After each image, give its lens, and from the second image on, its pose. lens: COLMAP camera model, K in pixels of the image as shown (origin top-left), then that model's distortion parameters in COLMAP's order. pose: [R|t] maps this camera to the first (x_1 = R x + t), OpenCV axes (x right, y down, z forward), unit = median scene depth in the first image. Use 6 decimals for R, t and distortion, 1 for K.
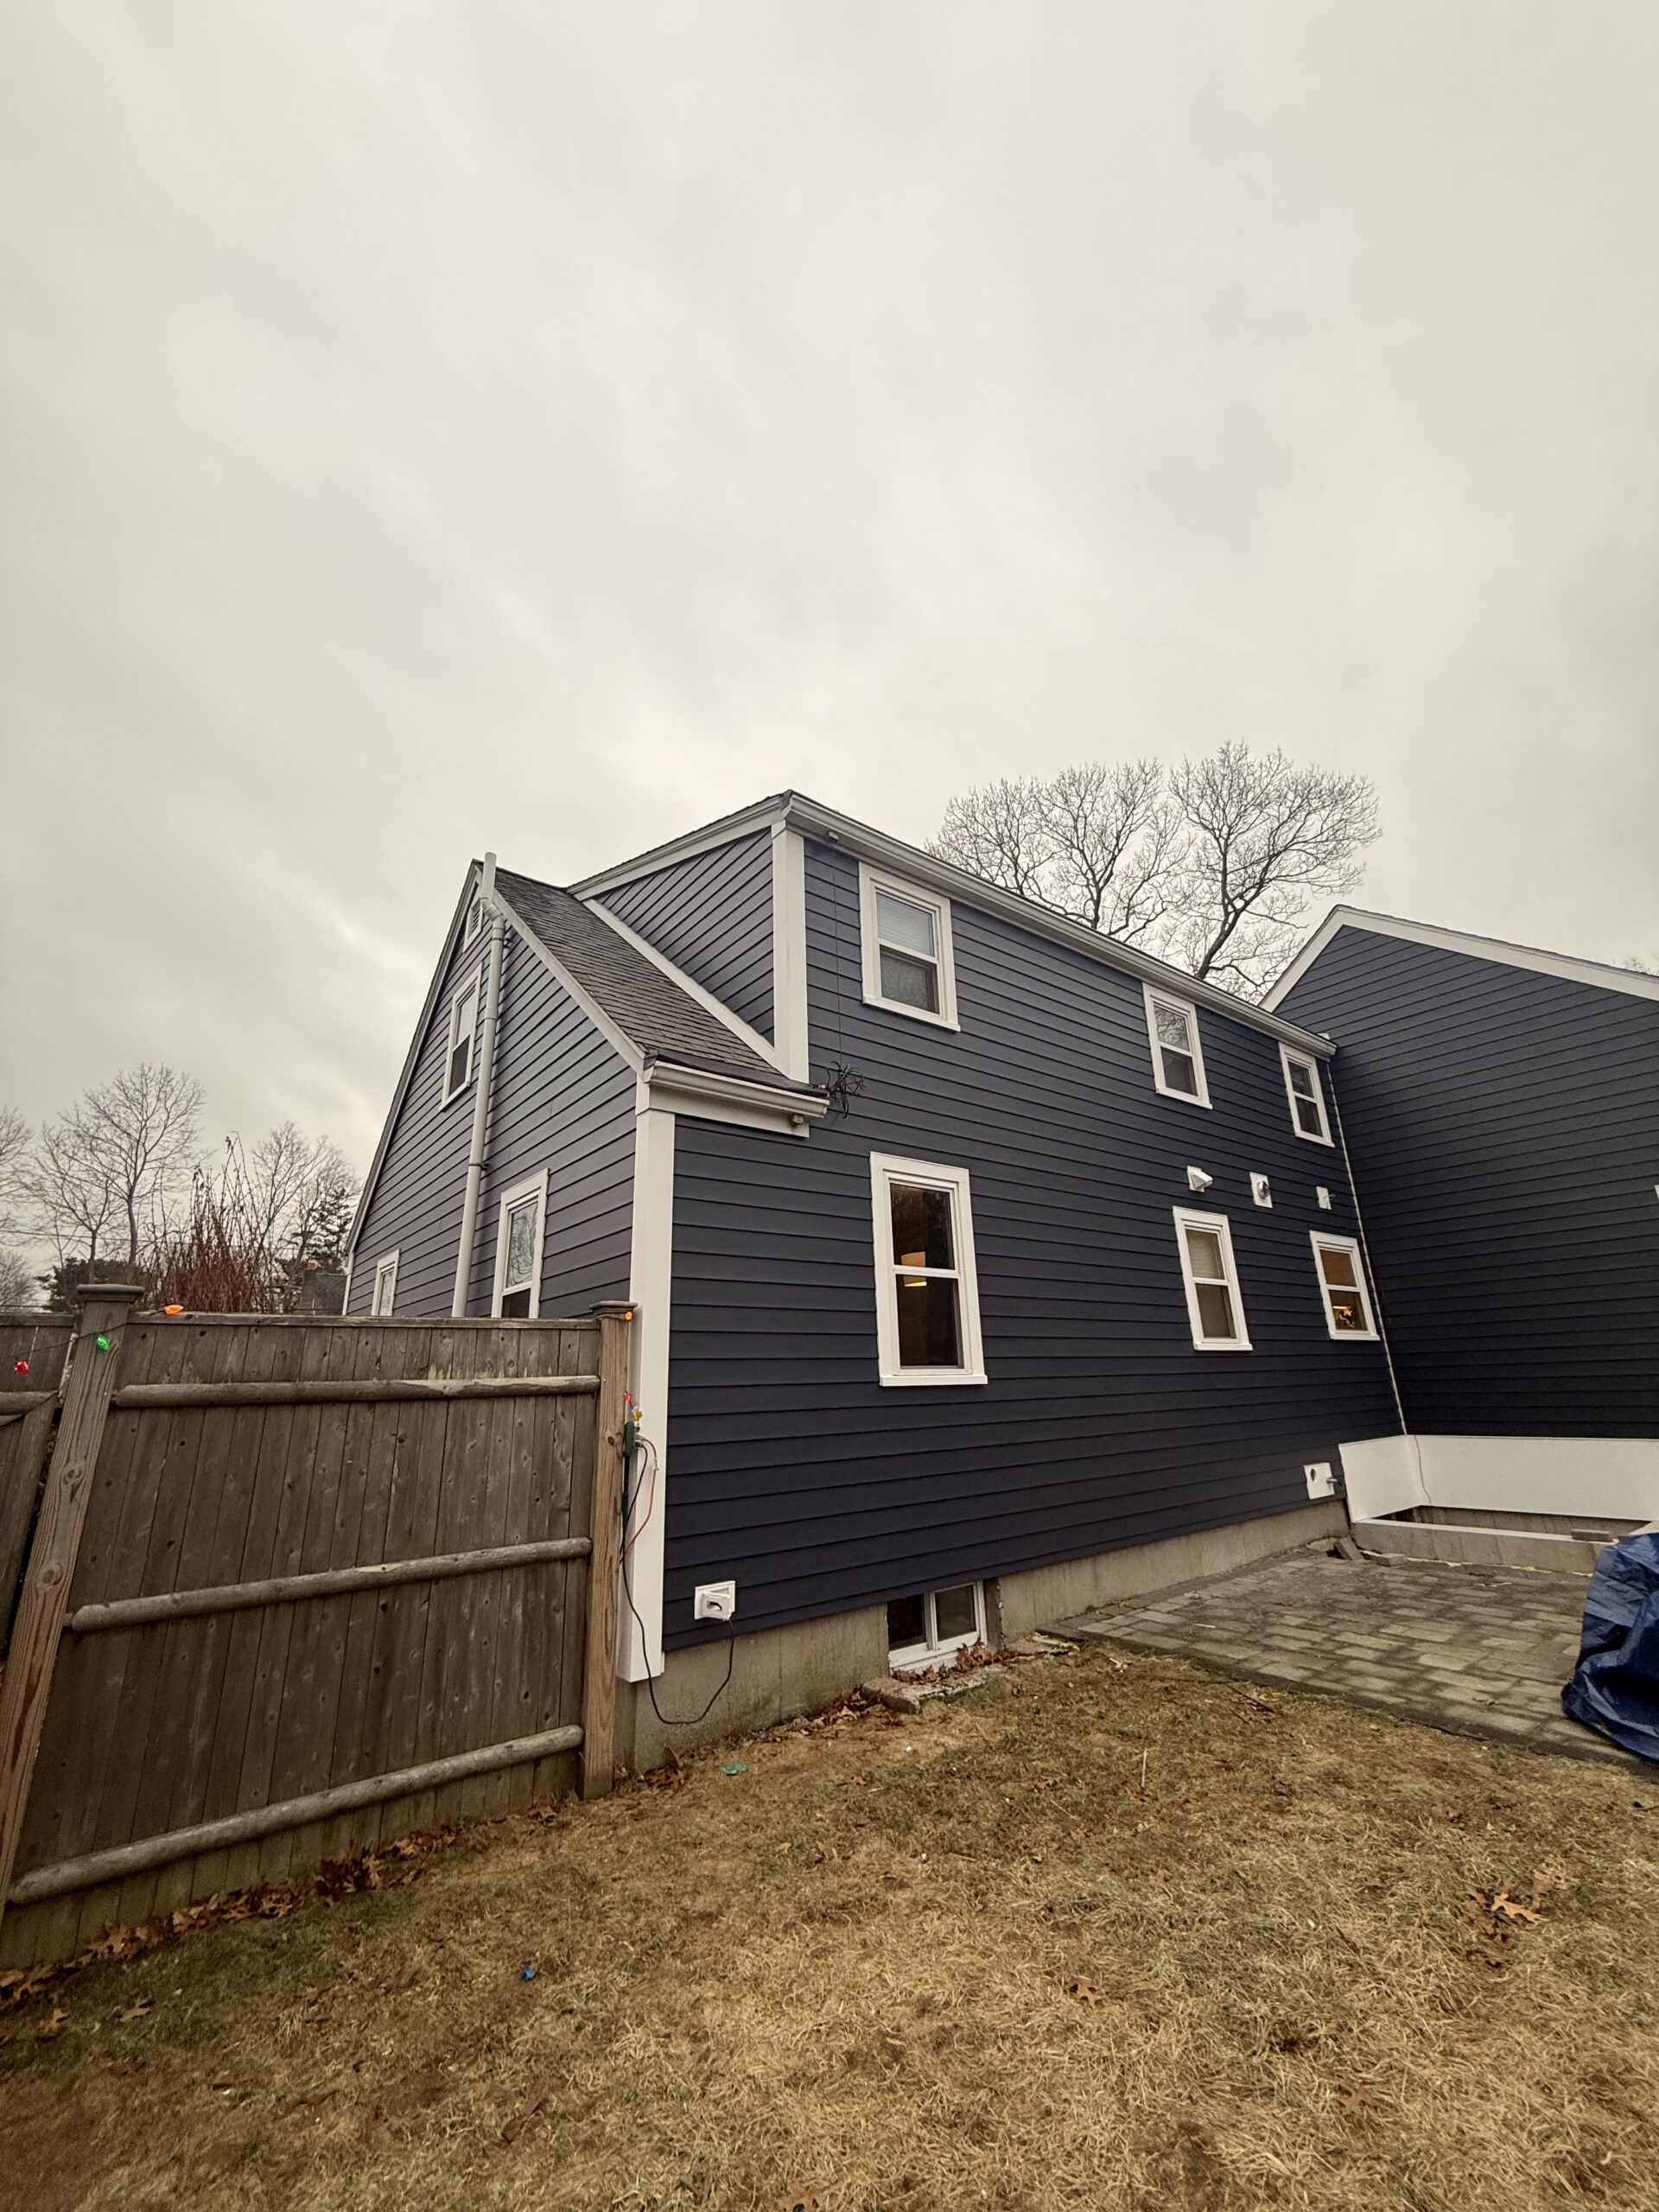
lens RADIAL K [[877.5, 0, 829.7], [0, 877.5, 1103.3], [0, 0, 1]] dist [0.000257, -0.000407]
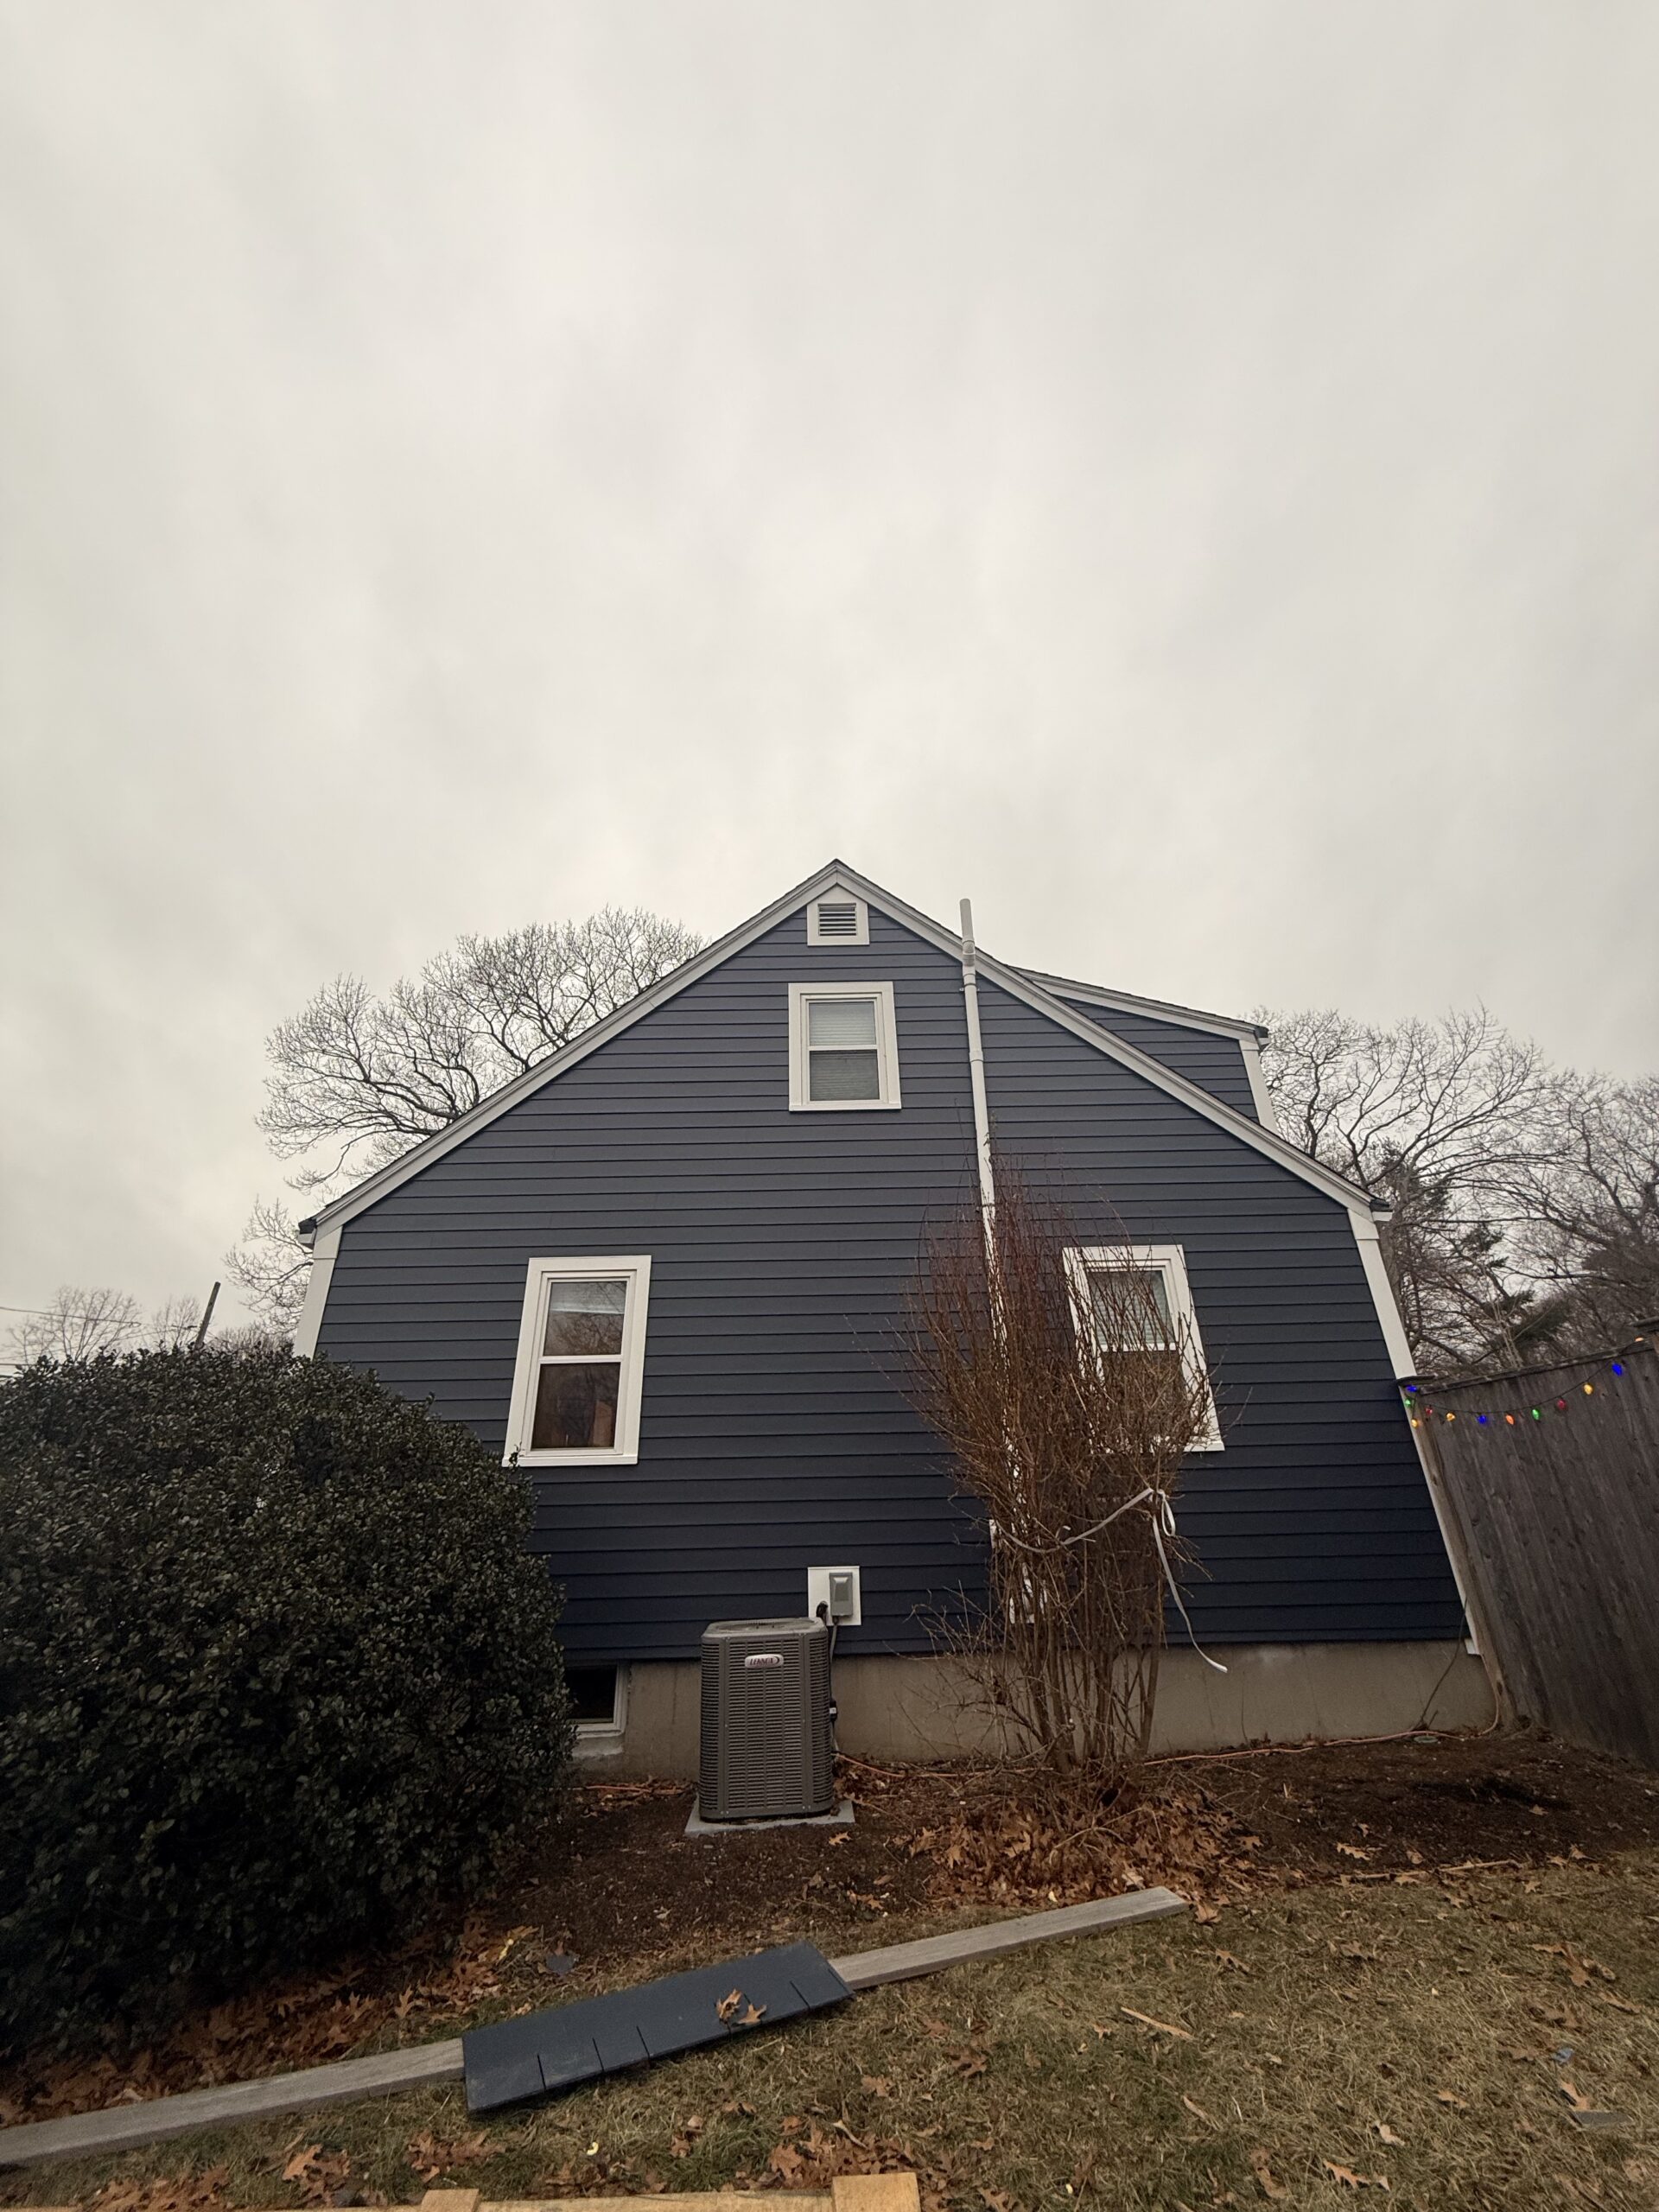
lens RADIAL K [[877.5, 0, 829.7], [0, 877.5, 1103.3], [0, 0, 1]] dist [0.000257, -0.000407]
pose [[0.791700, -0.268238, -0.548871, 1.111046], [0.186472, 0.961677, -0.201011, 0.174717], [0.581756, 0.056791, 0.811379, 0.295982]]
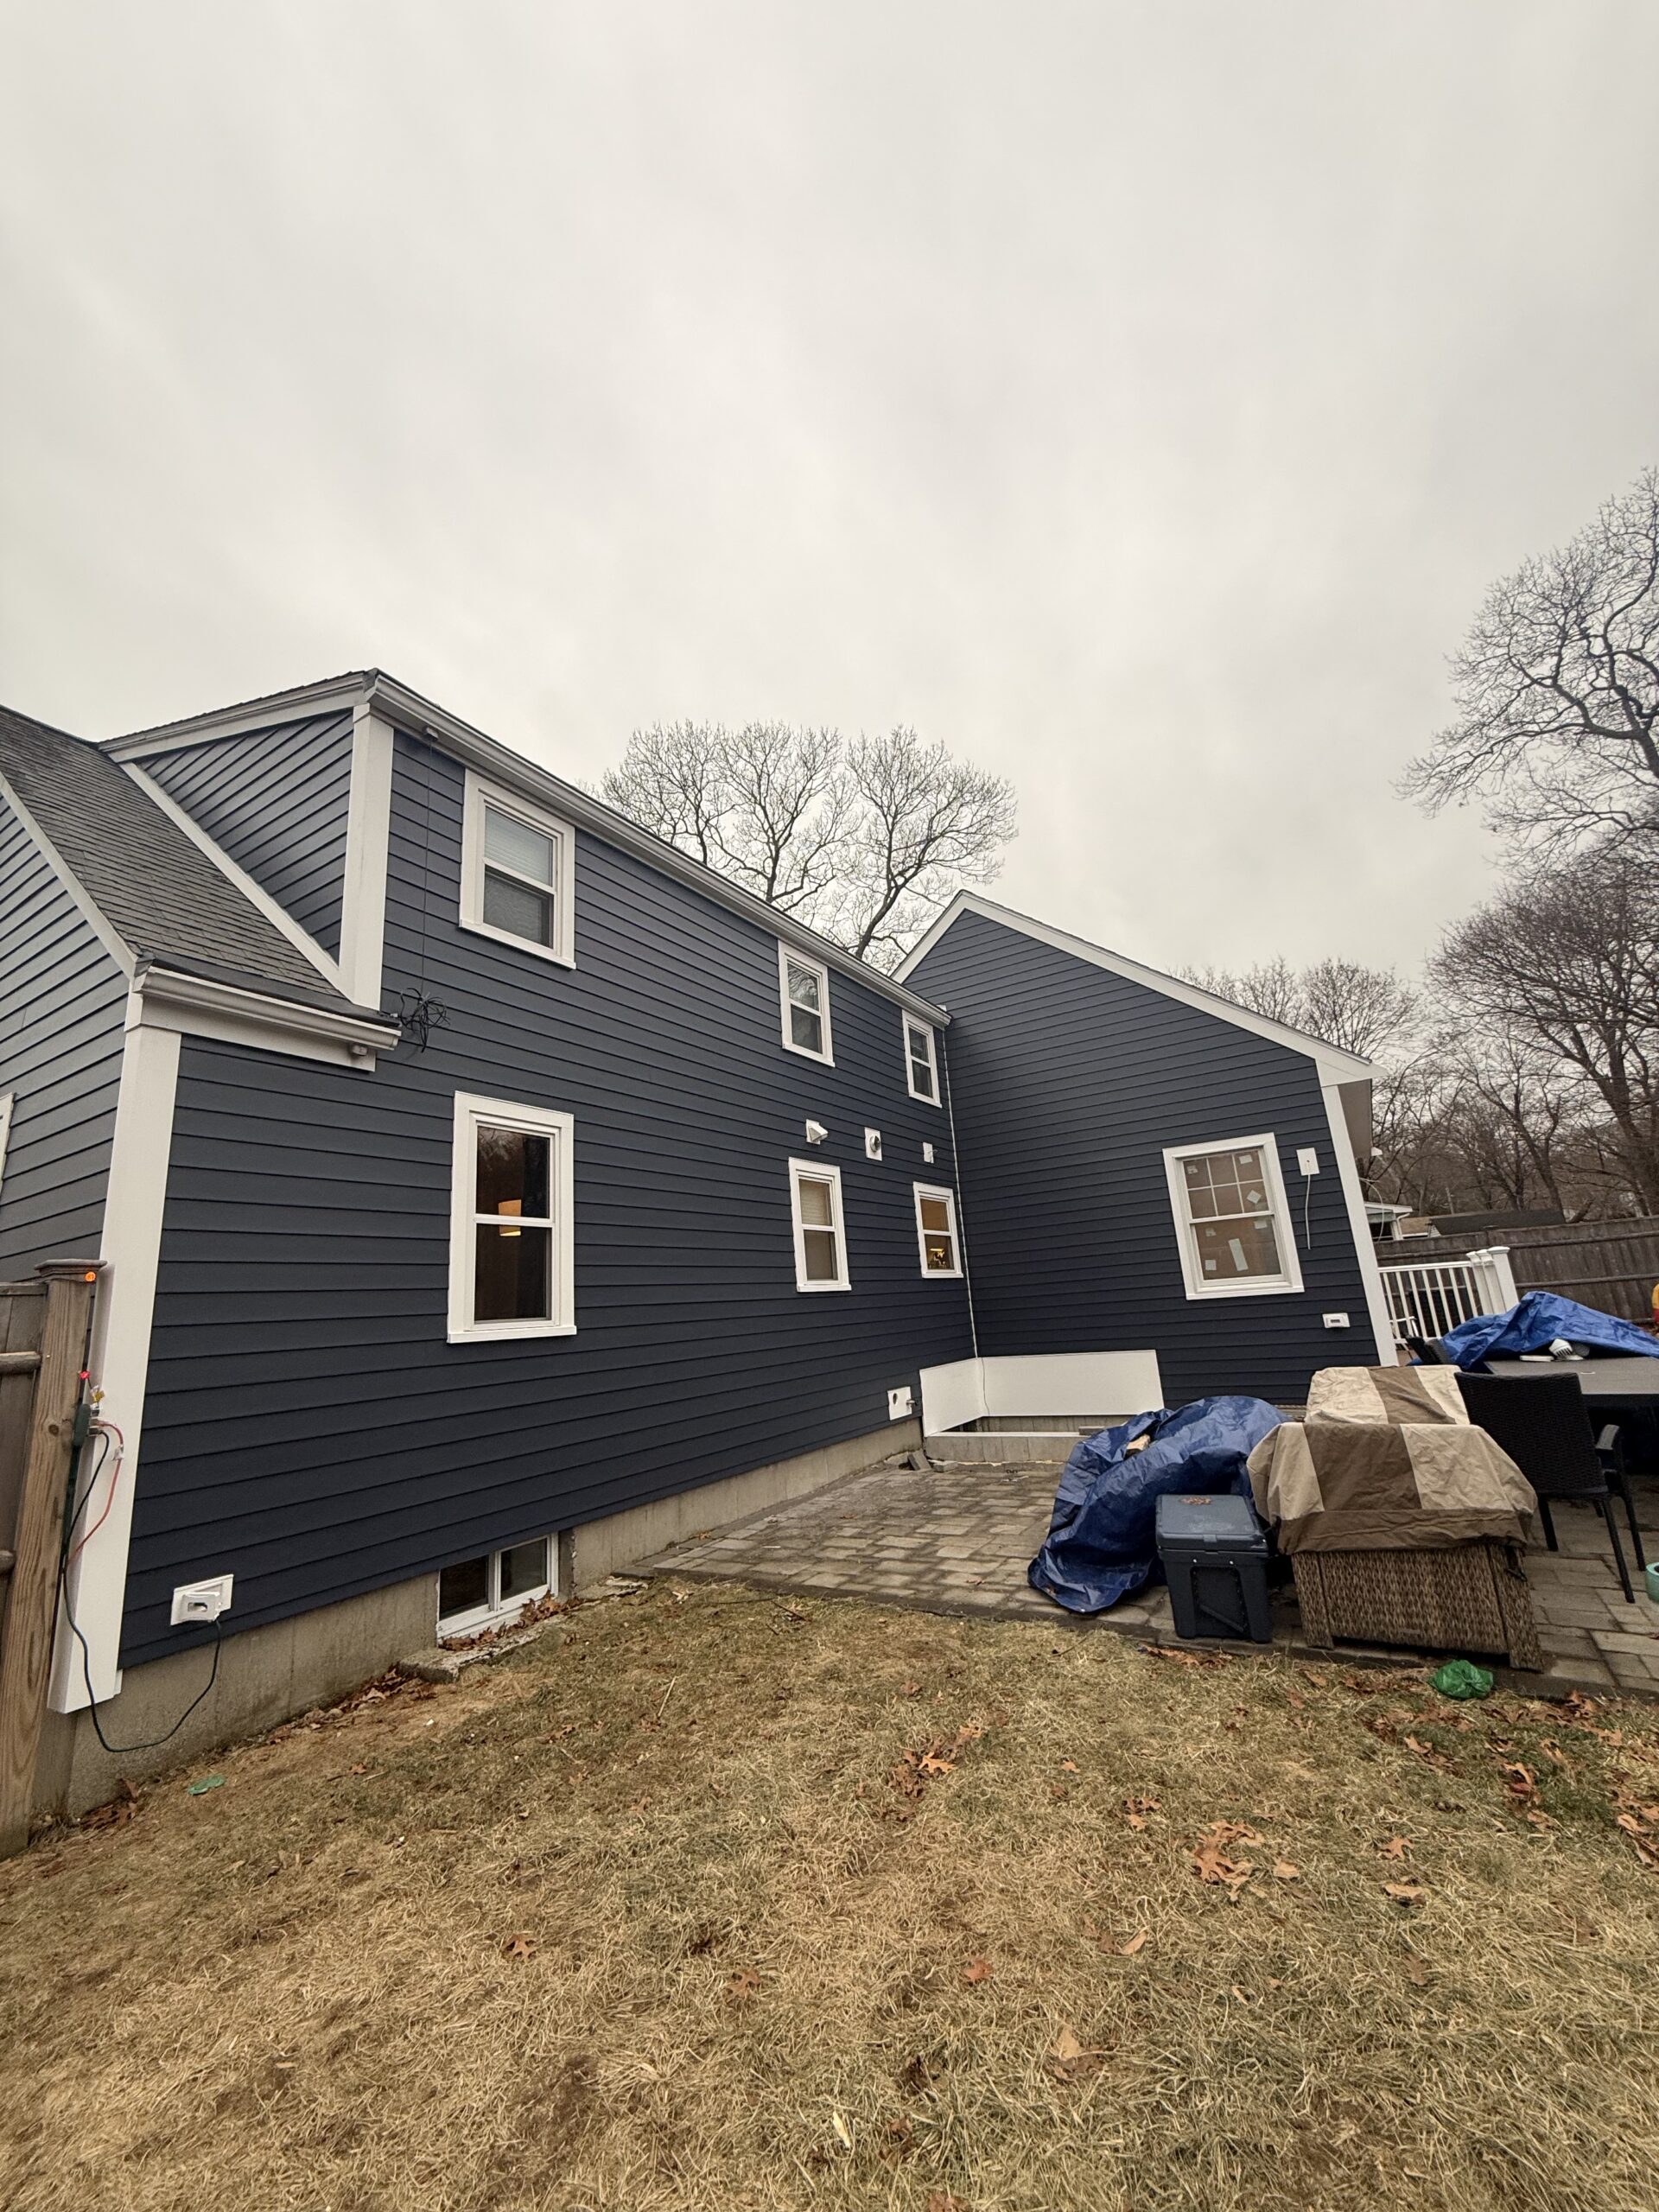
lens RADIAL K [[877.5, 0, 829.7], [0, 877.5, 1103.3], [0, 0, 1]] dist [0.000257, -0.000407]
pose [[0.936320, 0.041993, 0.348627, 0.099376], [-0.062464, 0.996908, 0.047682, 0.000163], [-0.345547, -0.066422, 0.936048, 0.009360]]
